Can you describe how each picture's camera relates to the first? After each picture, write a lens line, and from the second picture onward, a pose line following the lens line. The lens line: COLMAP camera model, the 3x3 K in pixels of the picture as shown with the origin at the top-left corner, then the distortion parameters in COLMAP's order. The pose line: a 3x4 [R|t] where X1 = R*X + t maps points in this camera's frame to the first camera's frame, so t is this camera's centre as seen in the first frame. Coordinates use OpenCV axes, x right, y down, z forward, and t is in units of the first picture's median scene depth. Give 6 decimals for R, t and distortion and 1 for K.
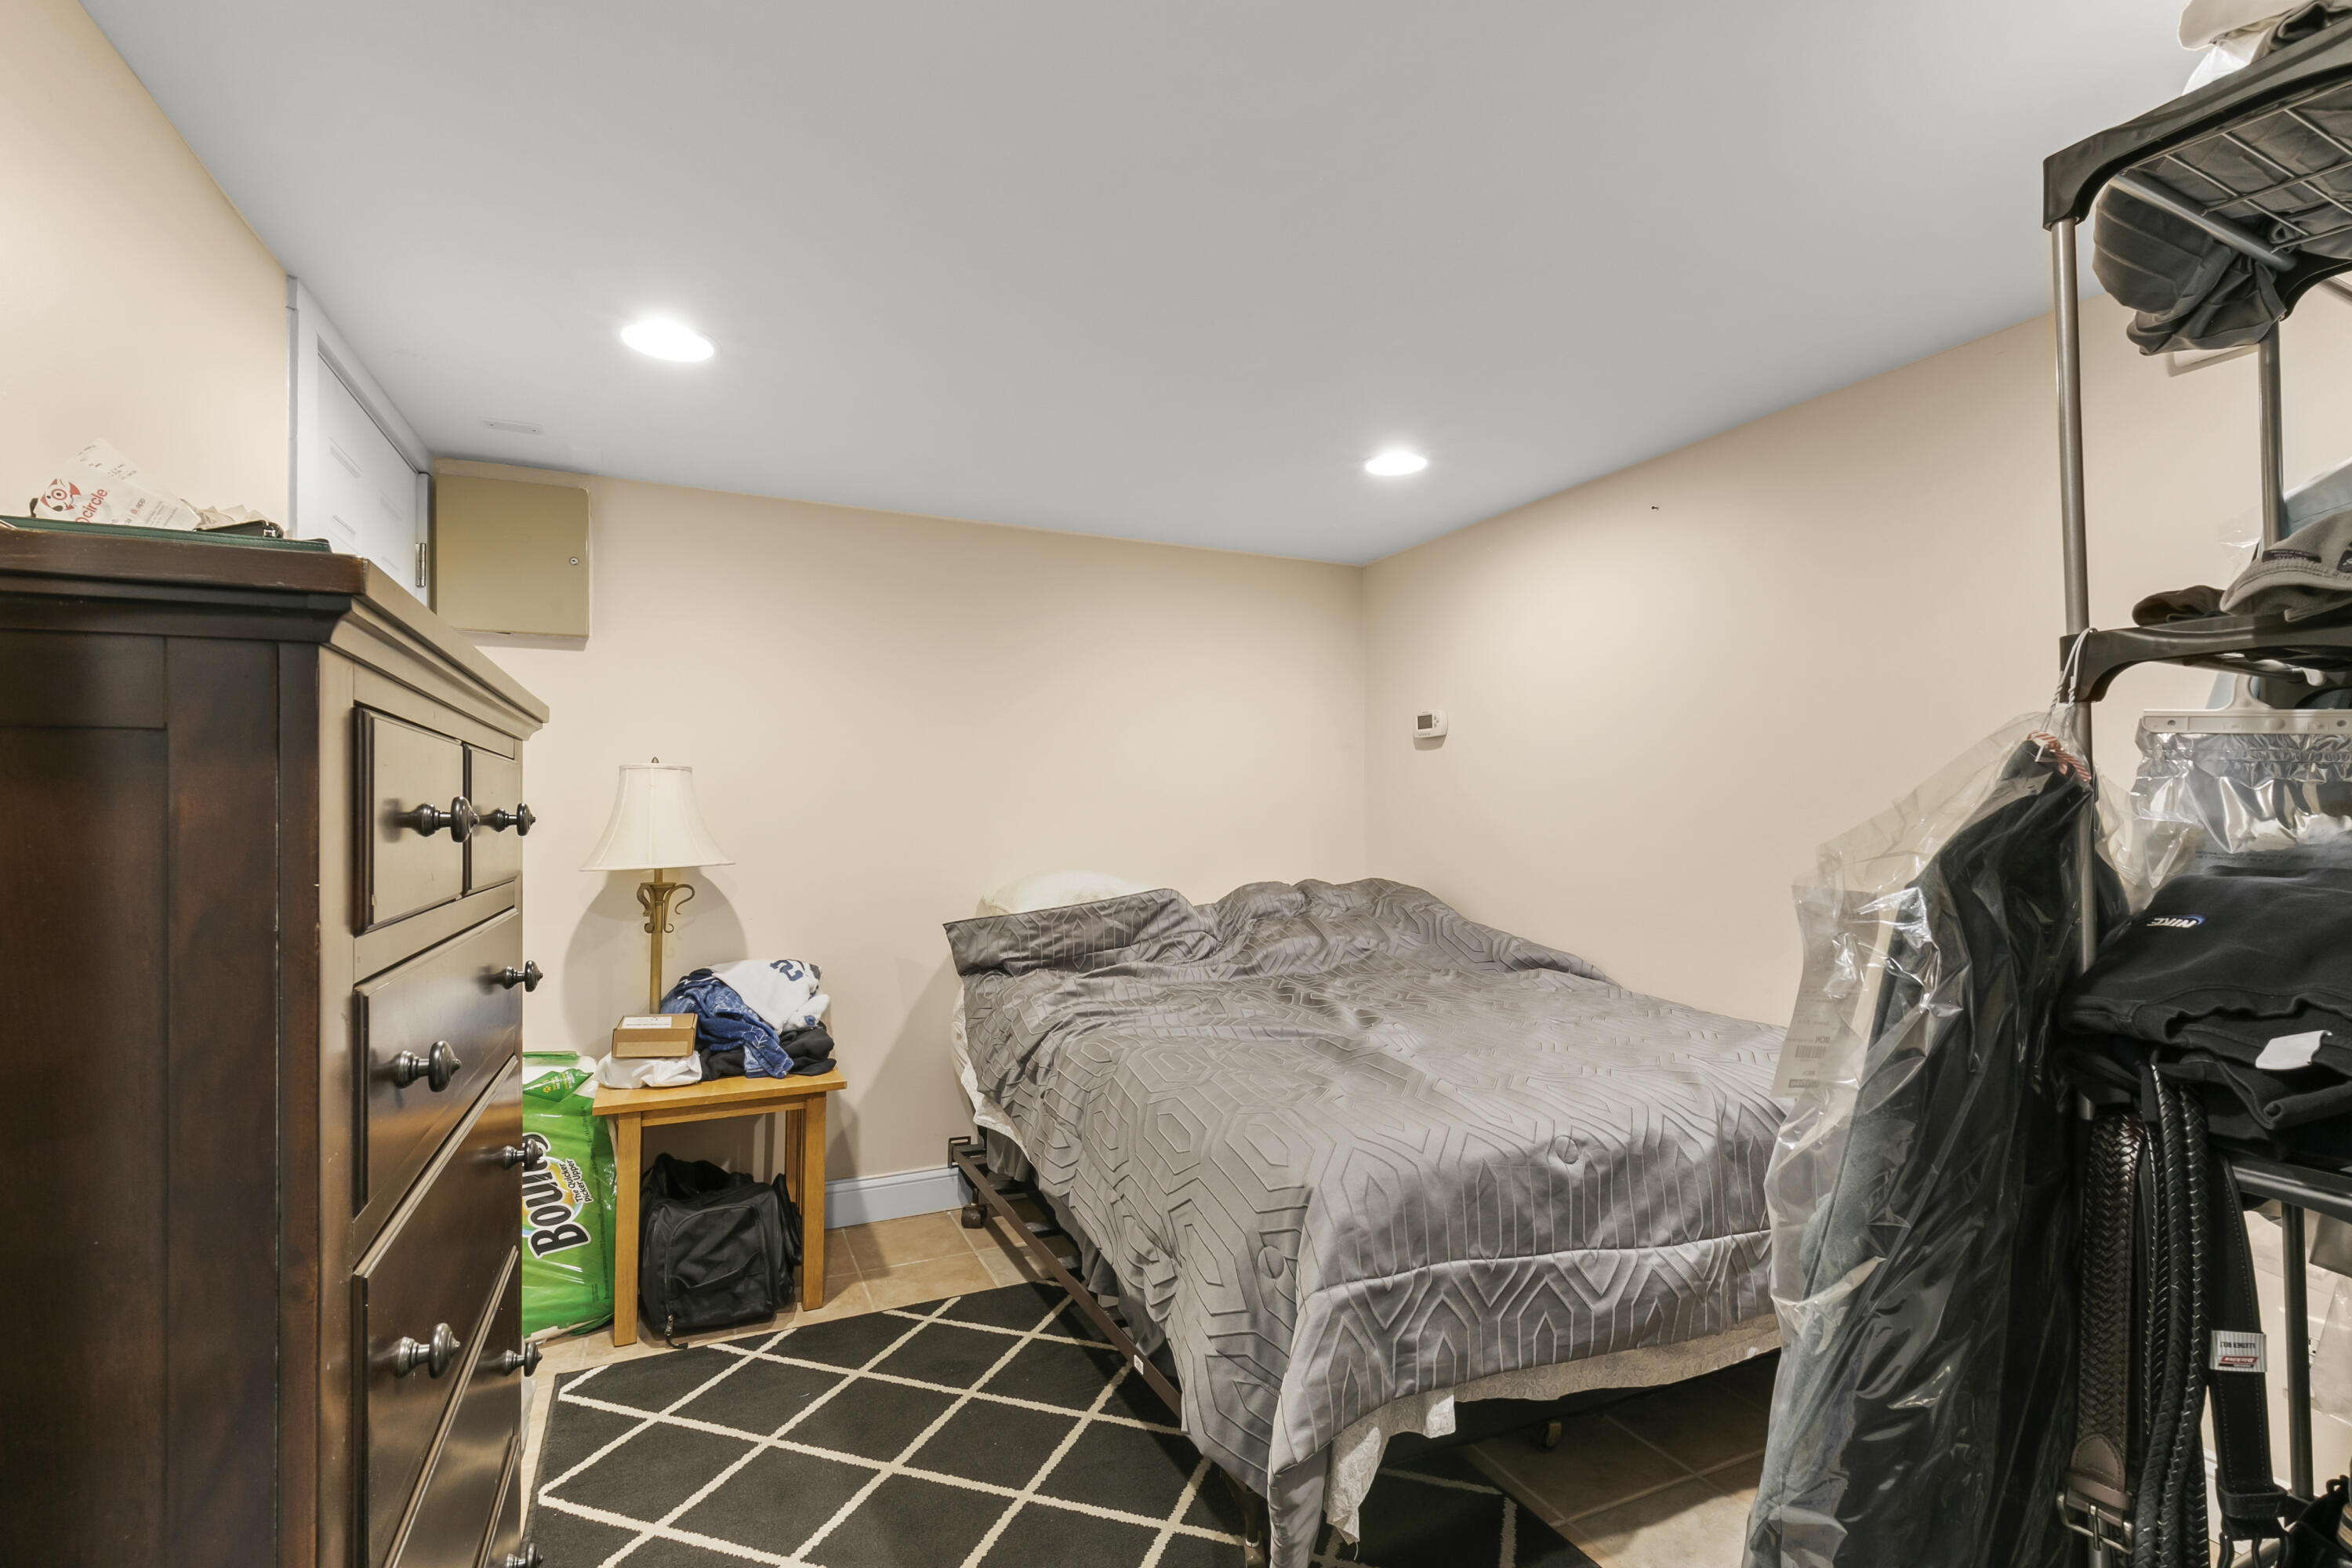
lens RADIAL K [[1050.6, 0, 1179.7], [0, 1050.6, 813.4], [0, 0, 1]] dist [0.004223, -0.000528]
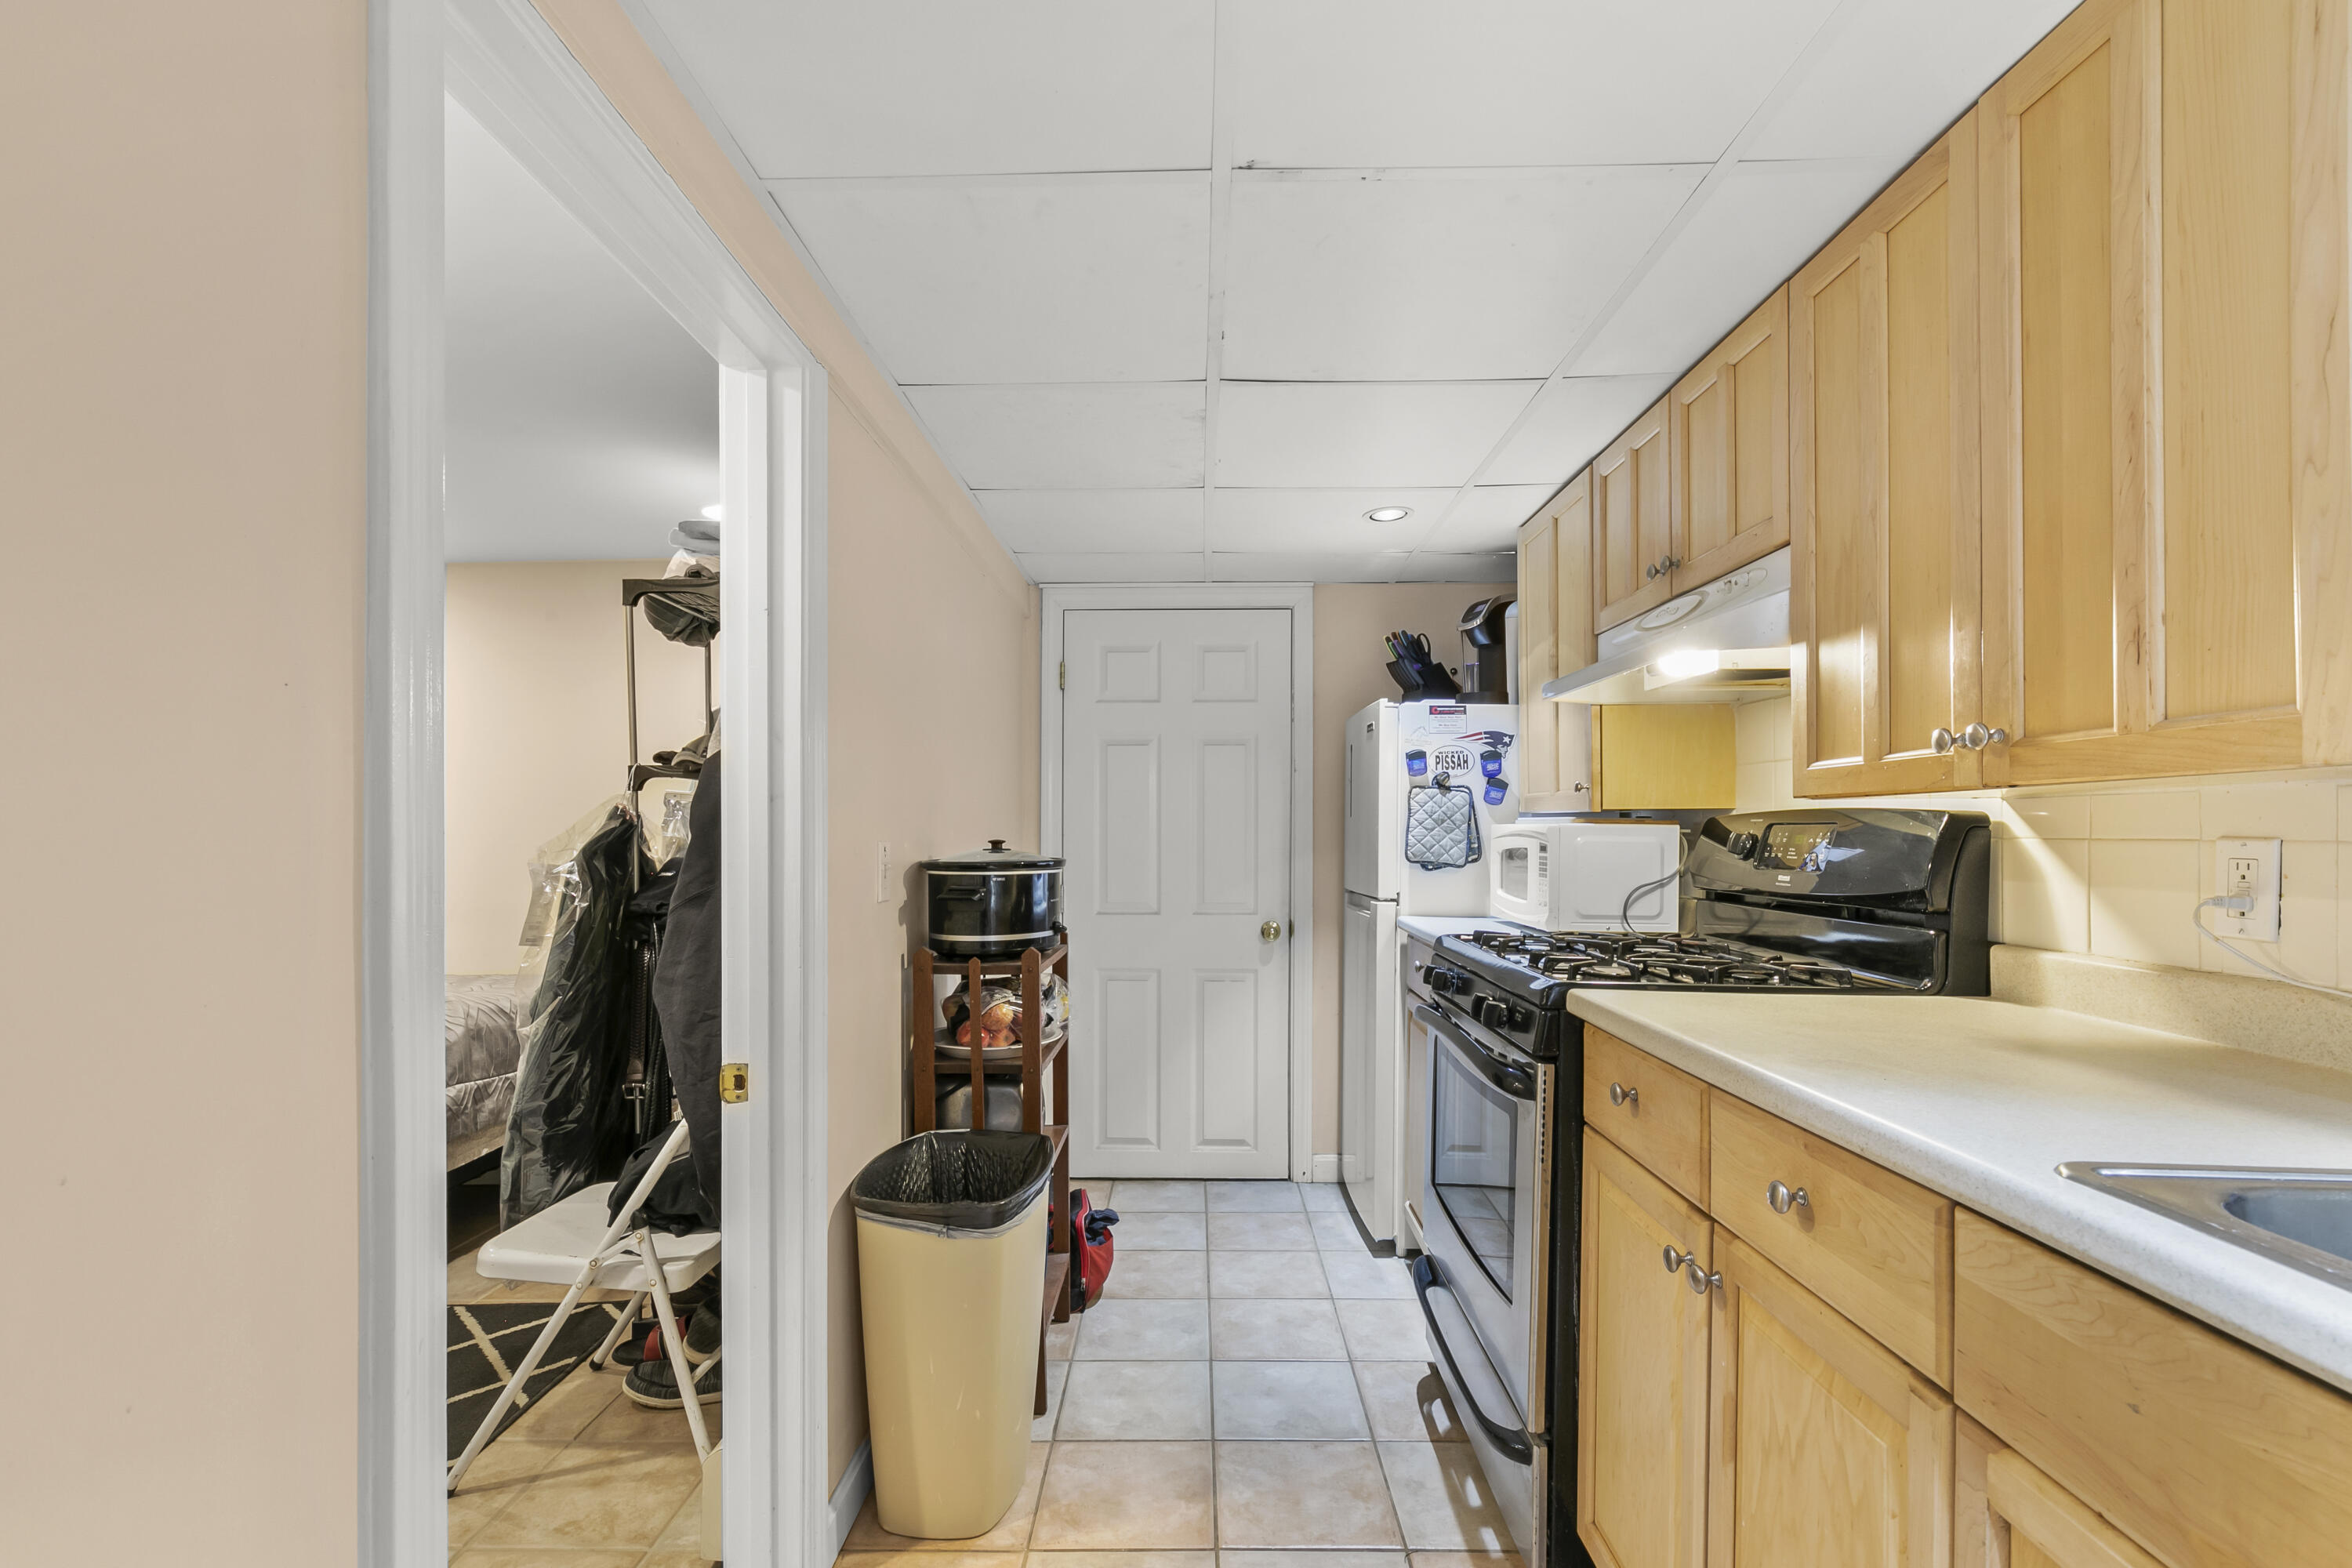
lens RADIAL K [[1050.6, 0, 1179.7], [0, 1050.6, 813.4], [0, 0, 1]] dist [0.004223, -0.000528]
pose [[0.434056, 0.010439, 0.900825, -1.002964], [0.003607, 0.999905, -0.013325, -0.011023], [-0.900879, 0.009034, 0.433977, -1.490521]]
